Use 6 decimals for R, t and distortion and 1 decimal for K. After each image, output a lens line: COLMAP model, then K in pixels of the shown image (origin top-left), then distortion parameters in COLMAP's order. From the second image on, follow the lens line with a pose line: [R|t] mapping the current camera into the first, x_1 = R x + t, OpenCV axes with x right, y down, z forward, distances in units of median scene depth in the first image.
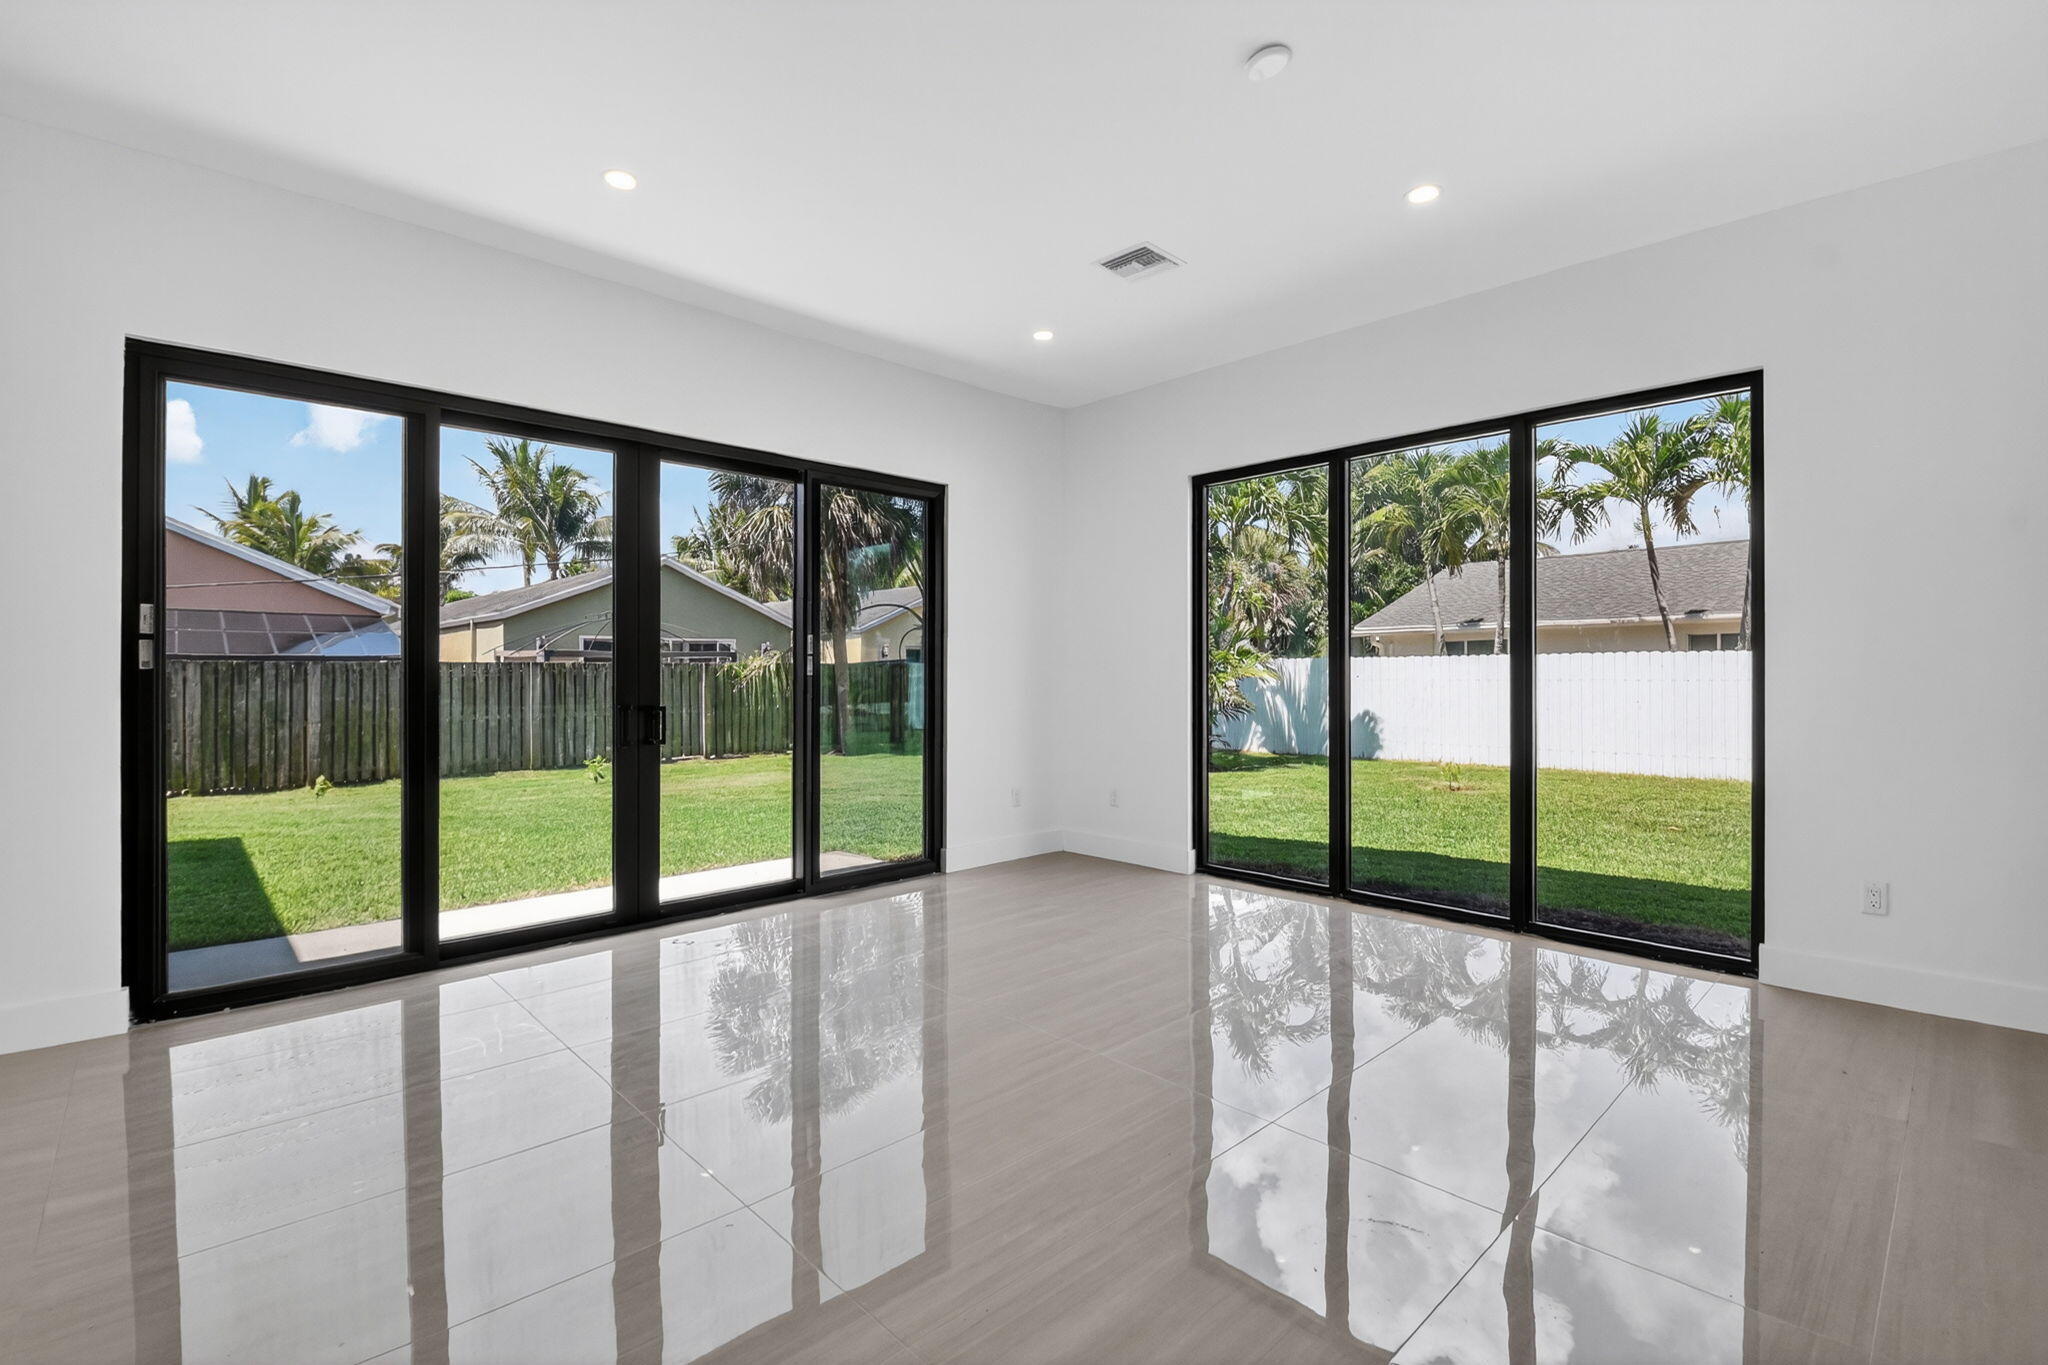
lens RADIAL K [[920.3, 0, 1027.4], [0, 920.3, 678.8], [0, 0, 1]] dist [0.009889, -0.025516]
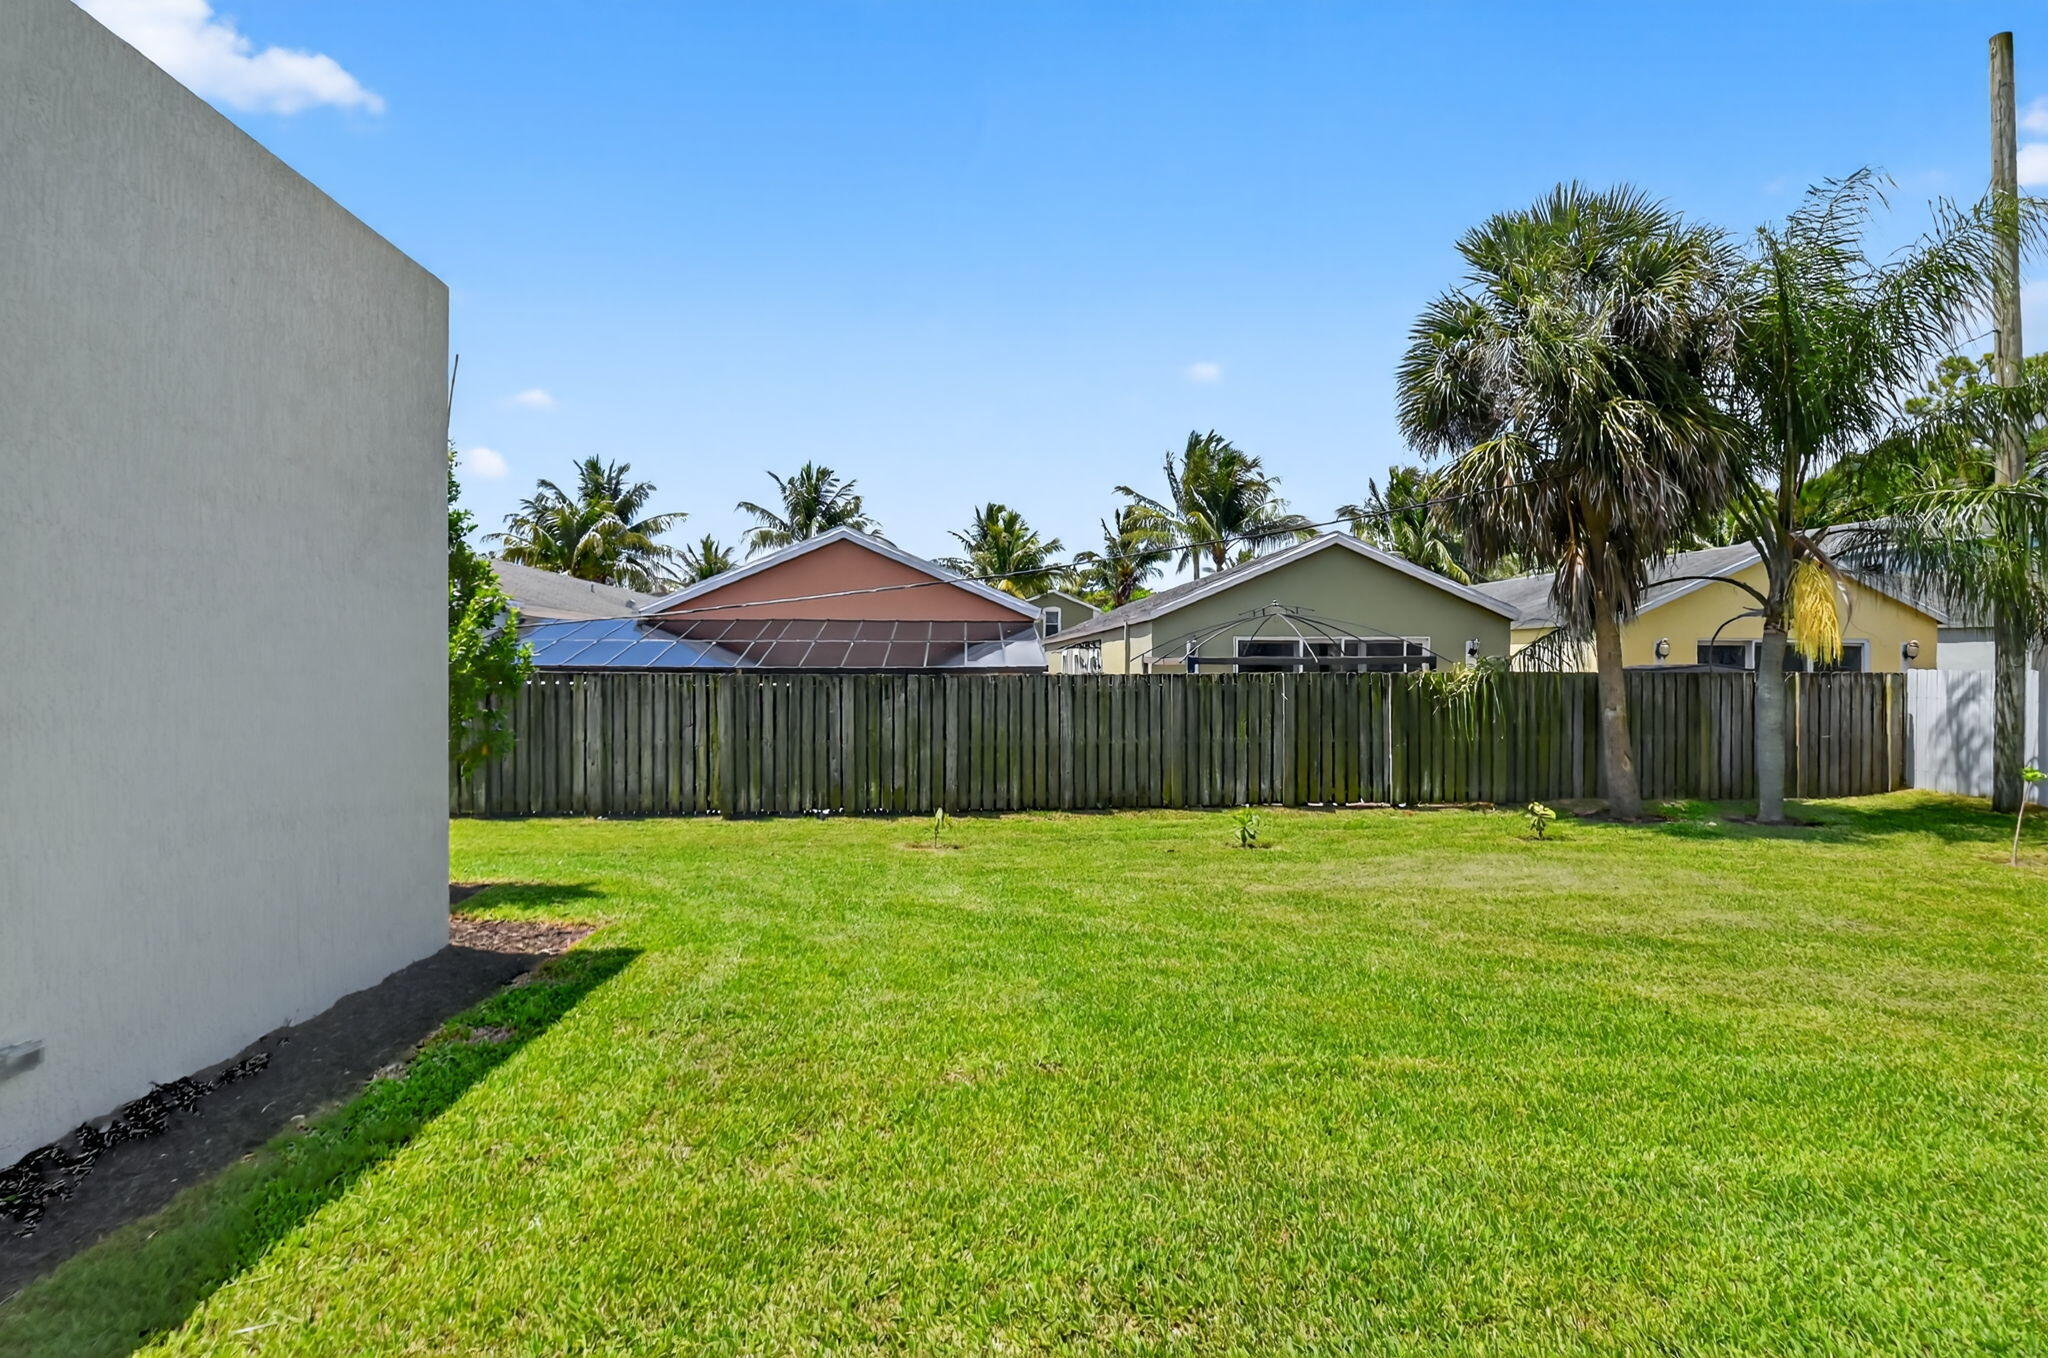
lens RADIAL K [[920.3, 0, 1027.4], [0, 920.3, 675.3], [0, 0, 1]] dist [0.009889, -0.025516]
pose [[0.768395, 0.007219, -0.639935, -0.095472], [-0.003004, 0.999966, 0.007673, -0.017030], [0.639969, -0.003974, 0.768390, 0.234779]]
